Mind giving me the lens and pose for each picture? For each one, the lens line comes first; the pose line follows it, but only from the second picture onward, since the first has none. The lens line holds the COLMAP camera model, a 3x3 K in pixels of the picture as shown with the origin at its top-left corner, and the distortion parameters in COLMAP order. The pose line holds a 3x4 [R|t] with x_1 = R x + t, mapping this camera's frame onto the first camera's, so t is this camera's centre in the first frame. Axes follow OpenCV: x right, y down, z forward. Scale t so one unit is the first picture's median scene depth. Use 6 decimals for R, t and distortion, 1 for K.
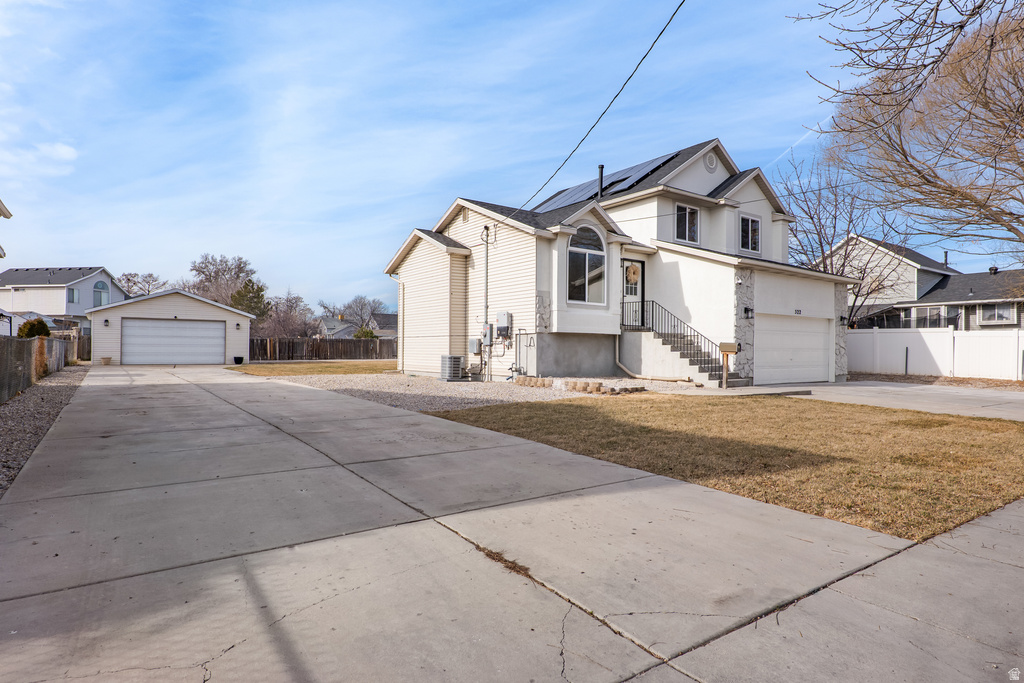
lens RADIAL K [[544.0, 0, 517.9], [0, 544.0, 342.1], [0, 0, 1]] dist [-0.005479, -0.000733]
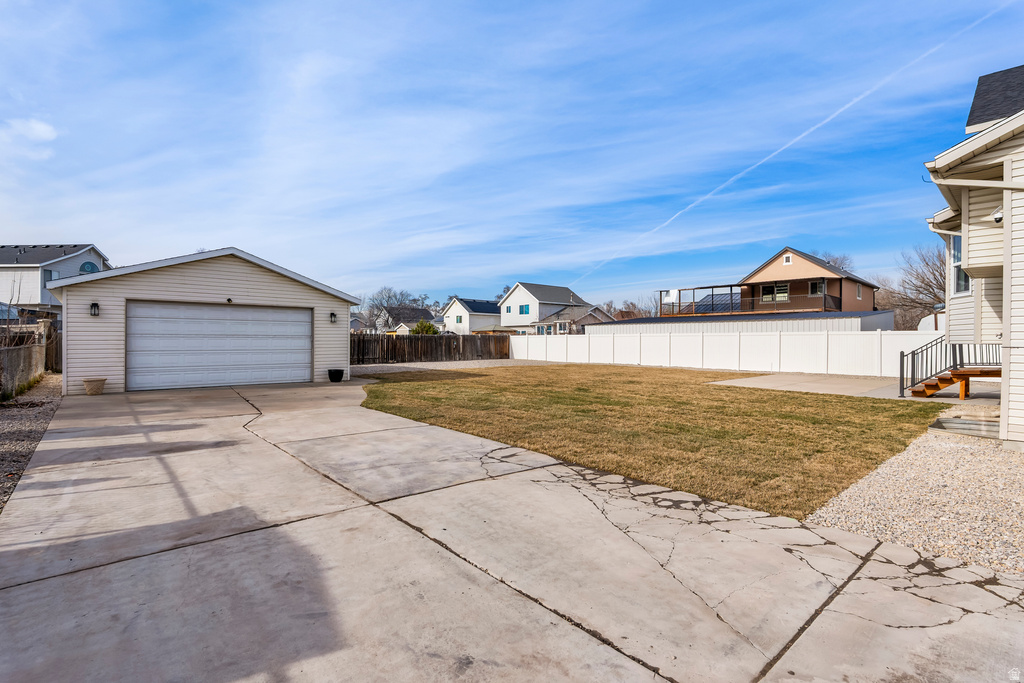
lens RADIAL K [[480.9, 0, 504.9], [0, 480.9, 341.8], [0, 0, 1]] dist [0.004080, 0.000249]
pose [[0.998644, -0.002088, 0.052025, -0.253220], [0.001186, 0.999849, 0.017360, -0.008268], [-0.052054, -0.017275, 0.998495, 0.335017]]
